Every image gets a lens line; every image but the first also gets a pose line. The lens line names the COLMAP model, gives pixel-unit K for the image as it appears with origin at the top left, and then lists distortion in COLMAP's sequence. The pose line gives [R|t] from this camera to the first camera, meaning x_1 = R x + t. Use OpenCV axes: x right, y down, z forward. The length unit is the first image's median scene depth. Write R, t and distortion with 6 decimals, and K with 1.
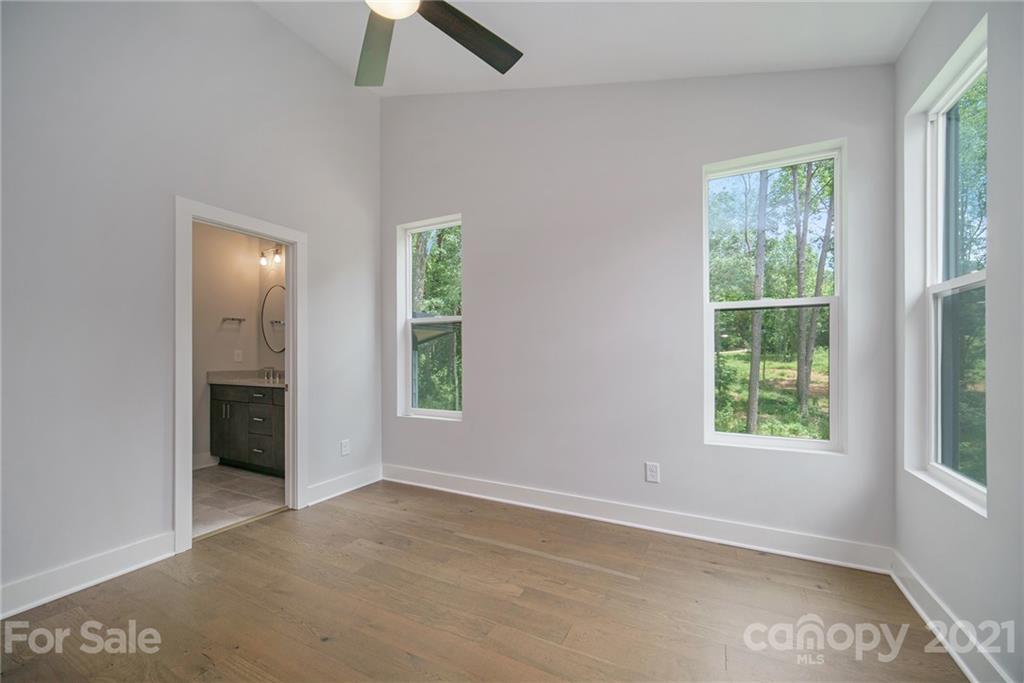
lens RADIAL K [[409.5, 0, 511.0], [0, 409.5, 359.7], [0, 0, 1]] dist [-0.003932, -0.000143]
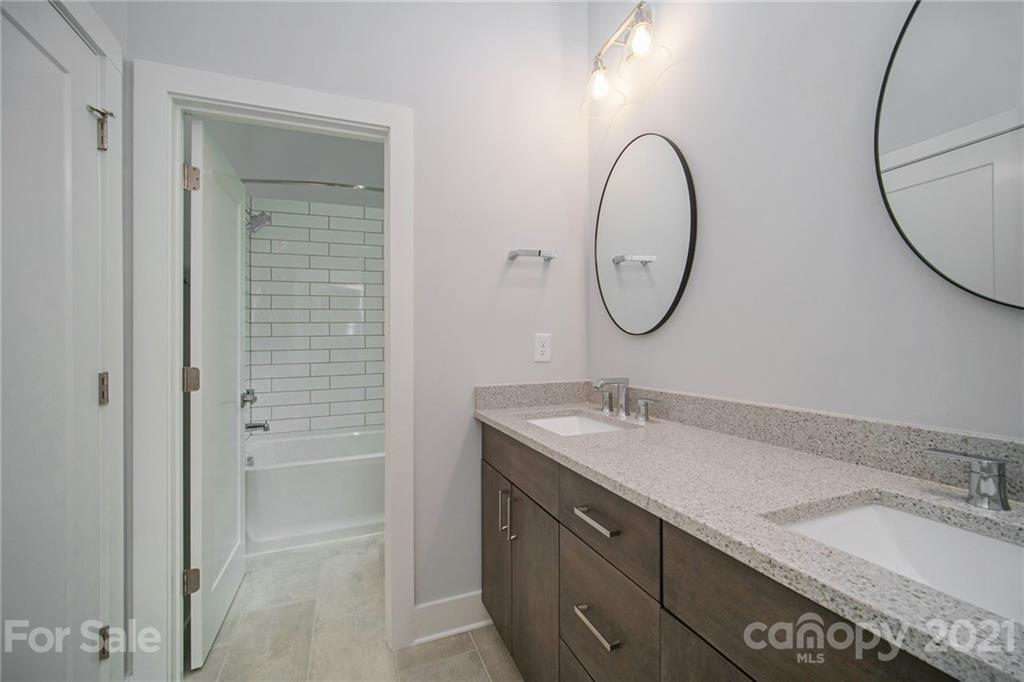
lens RADIAL K [[409.5, 0, 510.6], [0, 409.5, 342.7], [0, 0, 1]] dist [-0.003932, -0.000143]
pose [[0.746998, -0.005014, -0.664808, -0.429027], [0.002585, 0.999986, -0.004638, -0.011507], [0.664821, 0.001746, 0.747000, 0.685775]]
